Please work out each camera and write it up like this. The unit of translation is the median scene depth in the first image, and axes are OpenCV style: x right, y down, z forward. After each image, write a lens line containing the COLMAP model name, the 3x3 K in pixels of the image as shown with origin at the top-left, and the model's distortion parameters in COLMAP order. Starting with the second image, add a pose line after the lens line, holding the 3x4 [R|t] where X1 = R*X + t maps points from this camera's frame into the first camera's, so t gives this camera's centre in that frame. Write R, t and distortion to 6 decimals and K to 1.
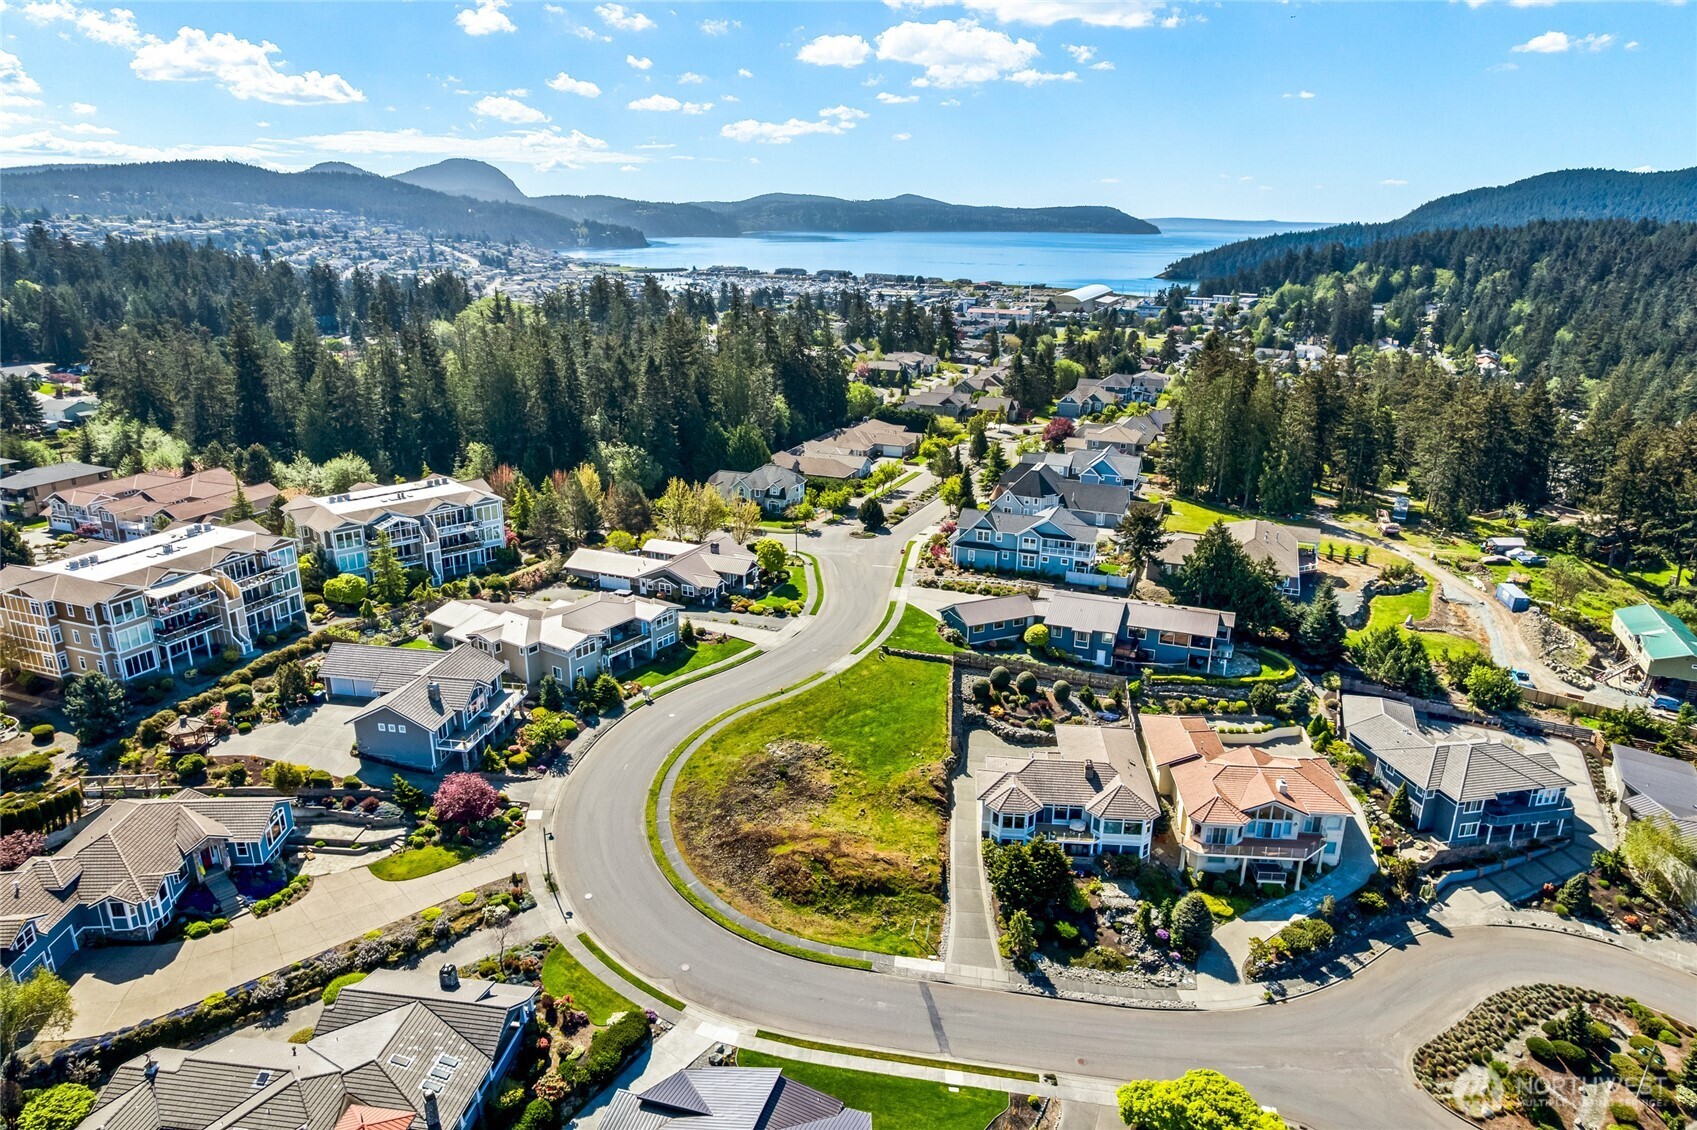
lens RADIAL K [[1128.4, 0, 848.5], [0, 1128.4, 565.0], [0, 0, 1]] dist [-0.071968, 0.059817]
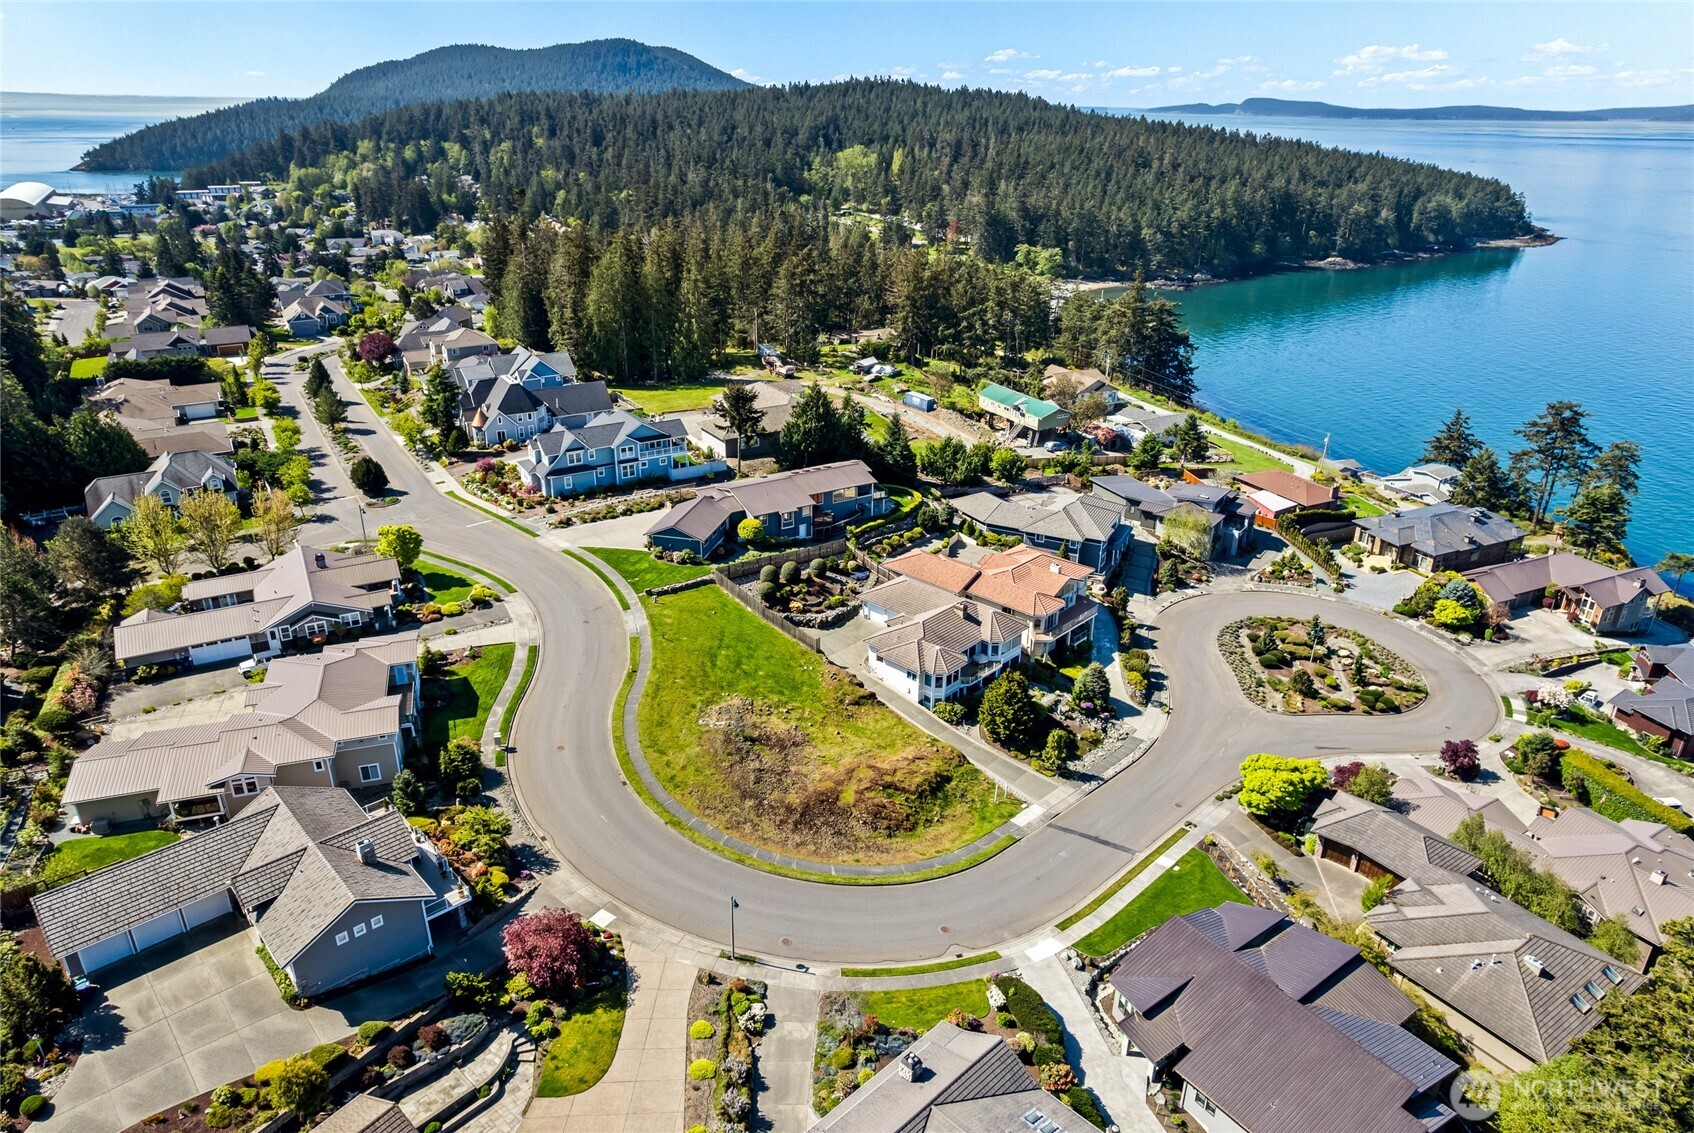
lens RADIAL K [[1117.0, 0, 875.7], [0, 1117.0, 572.7], [0, 0, 1]] dist [-0.074791, 0.064485]
pose [[0.587990, -0.321316, 0.742310, -0.608084], [0.237020, 0.945874, 0.221684, -0.111624], [-0.773362, 0.045594, 0.632323, 0.349413]]
